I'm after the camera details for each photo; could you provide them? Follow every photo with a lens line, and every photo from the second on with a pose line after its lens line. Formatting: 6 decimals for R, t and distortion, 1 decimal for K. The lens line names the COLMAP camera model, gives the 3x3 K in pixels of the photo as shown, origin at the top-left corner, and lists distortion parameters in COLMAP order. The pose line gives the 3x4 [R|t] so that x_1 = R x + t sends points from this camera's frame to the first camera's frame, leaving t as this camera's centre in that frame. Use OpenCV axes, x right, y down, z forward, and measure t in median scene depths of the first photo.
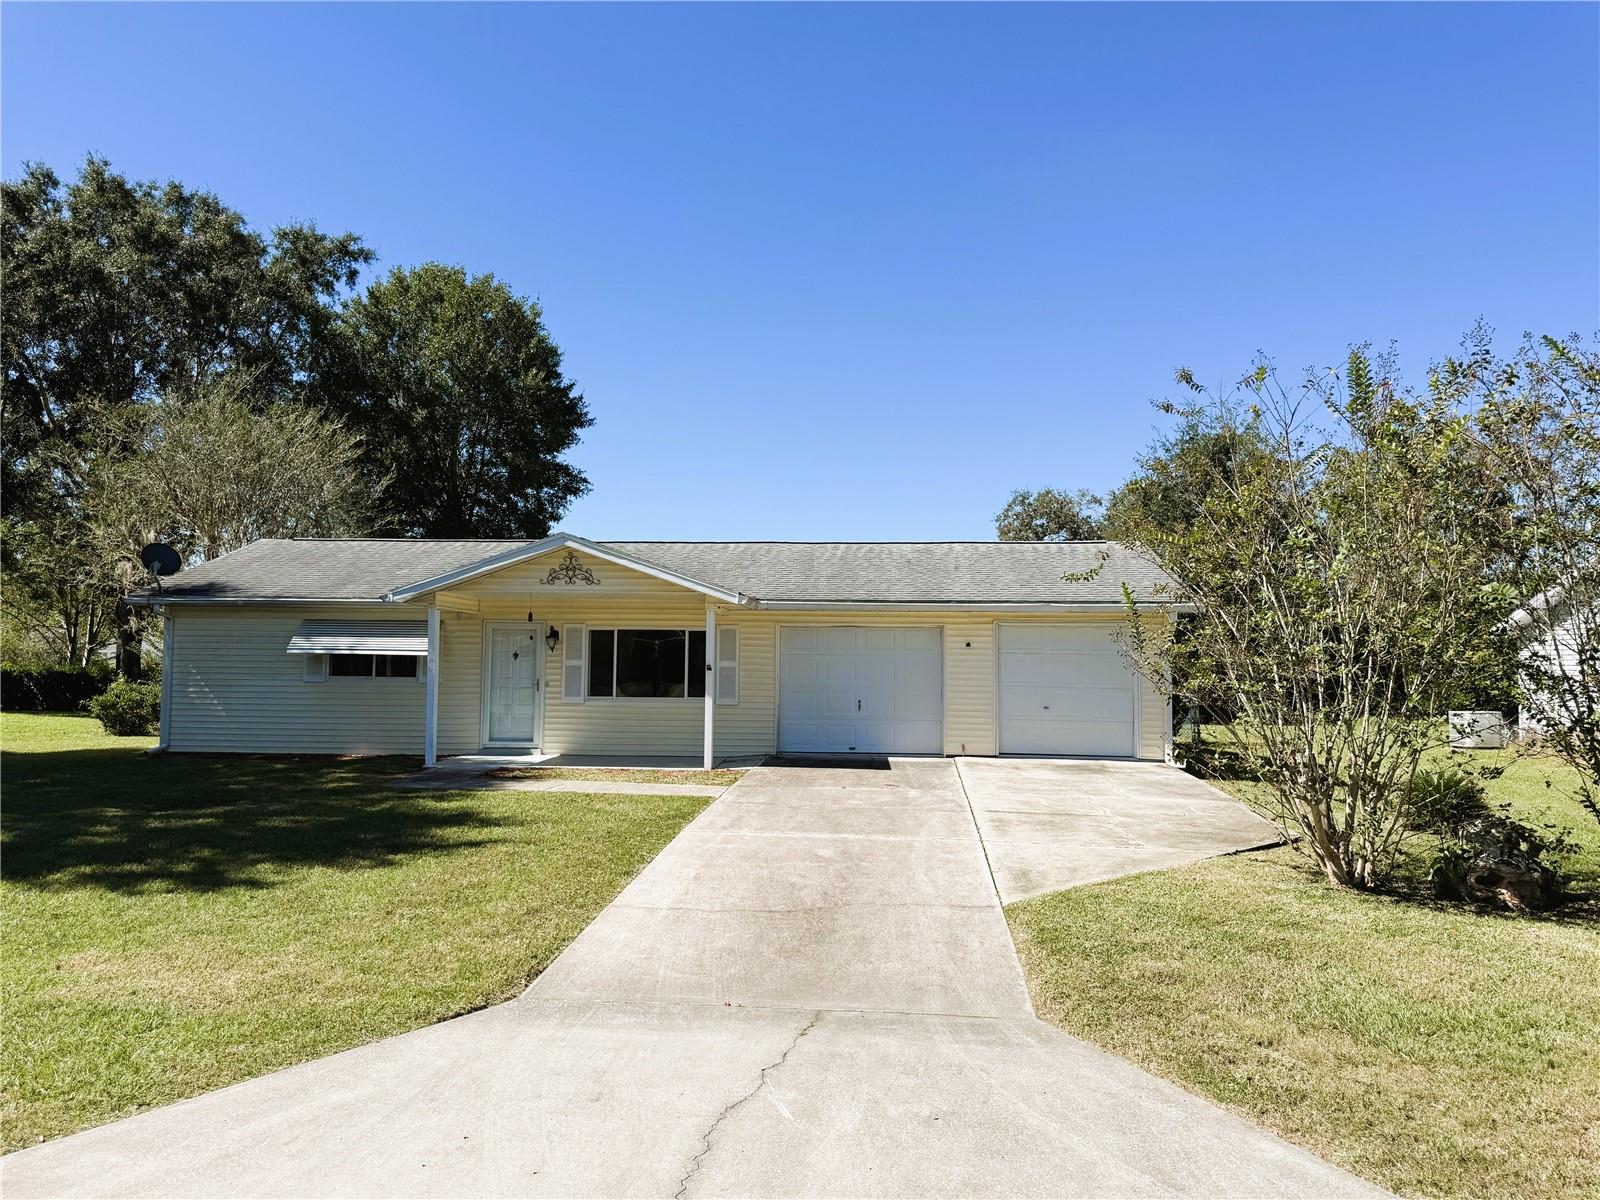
lens RADIAL K [[1127.8, 0, 797.3], [0, 1127.8, 592.0], [0, 0, 1]] dist [0.080290, 0.000156]
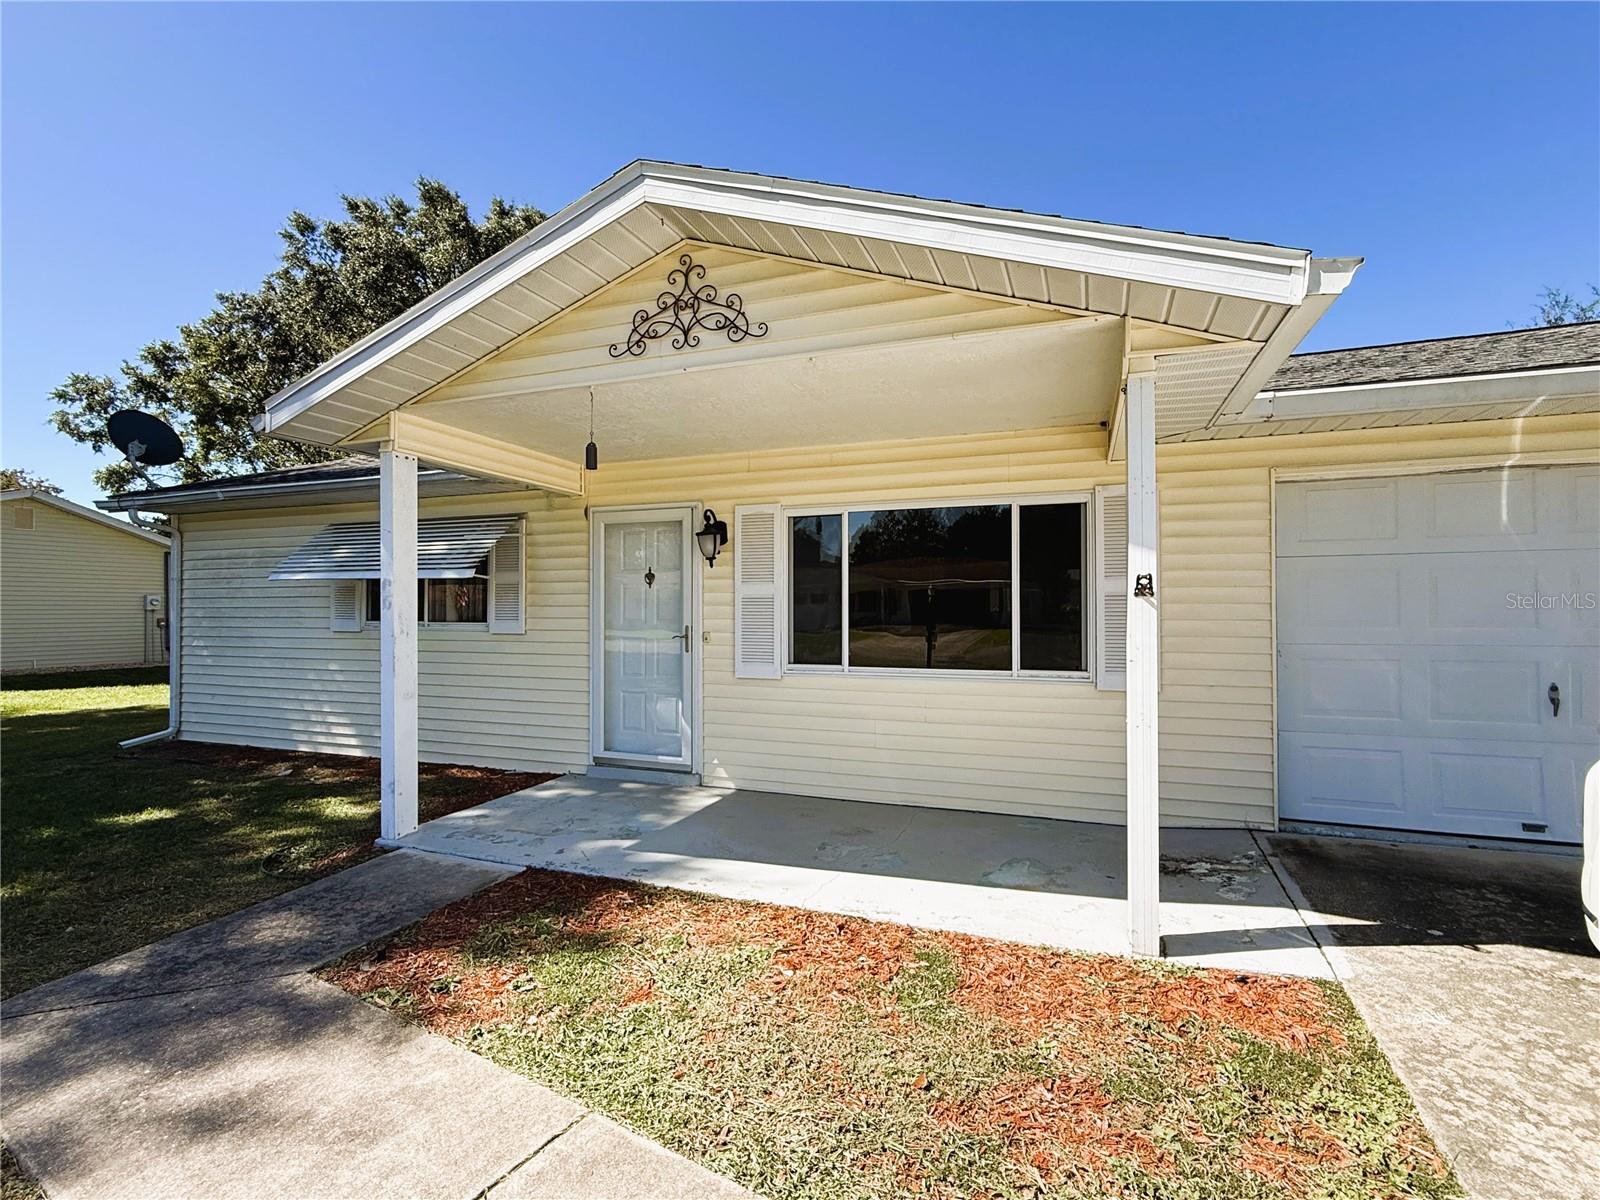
lens RADIAL K [[752.1, 0, 800.0], [0, 752.1, 600.0], [0, 0, 1]] dist [-0.001394, -0.000258]
pose [[0.956286, -0.015532, -0.292022, -0.093645], [0.029081, 0.998689, 0.042114, 0.054233], [0.290985, -0.048766, 0.955484, 0.716481]]
